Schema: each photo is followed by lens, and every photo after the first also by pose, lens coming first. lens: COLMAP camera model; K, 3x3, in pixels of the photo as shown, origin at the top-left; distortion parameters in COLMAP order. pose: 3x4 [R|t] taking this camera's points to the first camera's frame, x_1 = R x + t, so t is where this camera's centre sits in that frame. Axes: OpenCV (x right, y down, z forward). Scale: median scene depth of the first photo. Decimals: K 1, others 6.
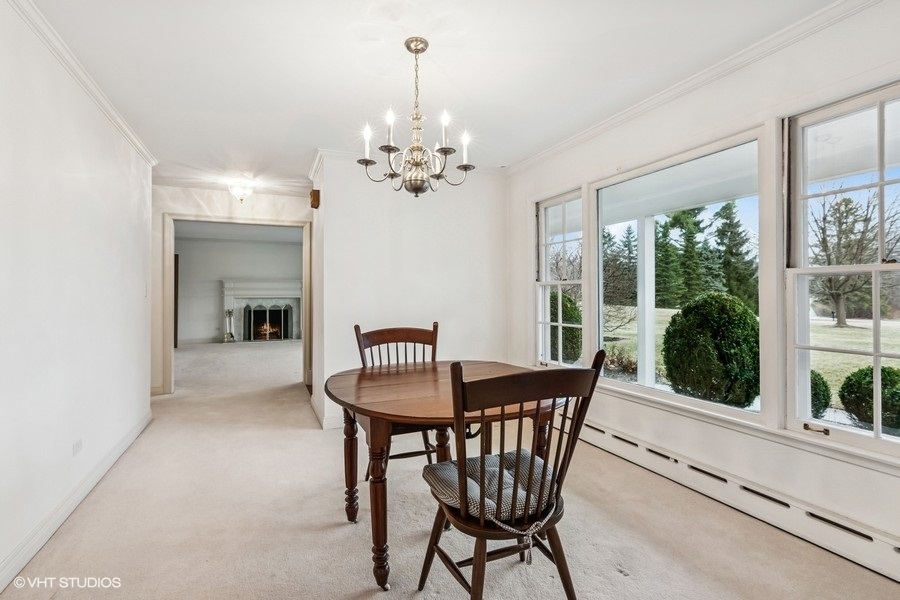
lens RADIAL K [[438.4, 0, 450.4], [0, 438.4, 290.1], [0, 0, 1]] dist [0.001299, 0.000250]
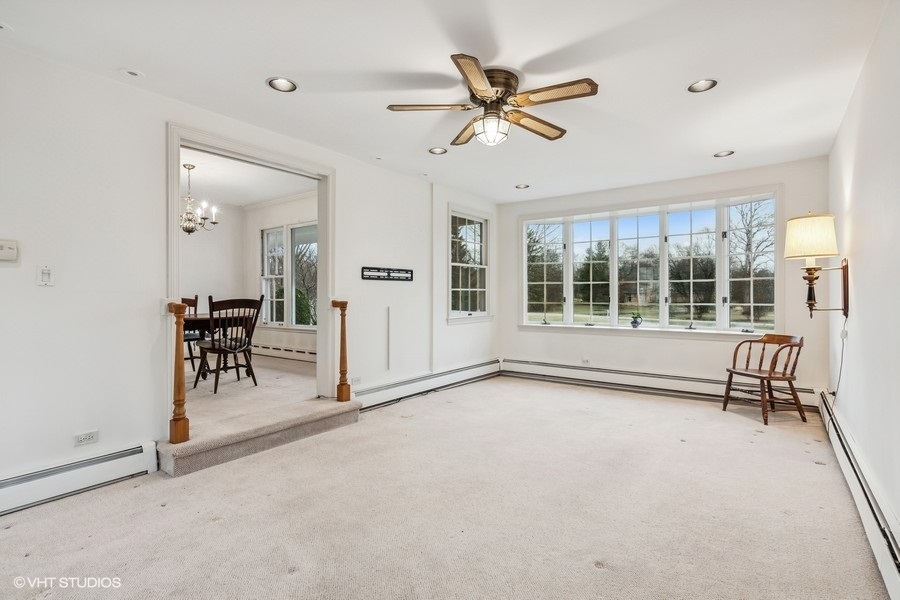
lens RADIAL K [[438.4, 0, 450.4], [0, 438.4, 290.1], [0, 0, 1]] dist [0.001299, 0.000250]
pose [[0.865119, 0.001774, 0.501564, -0.027070], [0.001469, 0.999981, -0.006069, 0.050968], [-0.501565, 0.005987, 0.865099, -0.933204]]
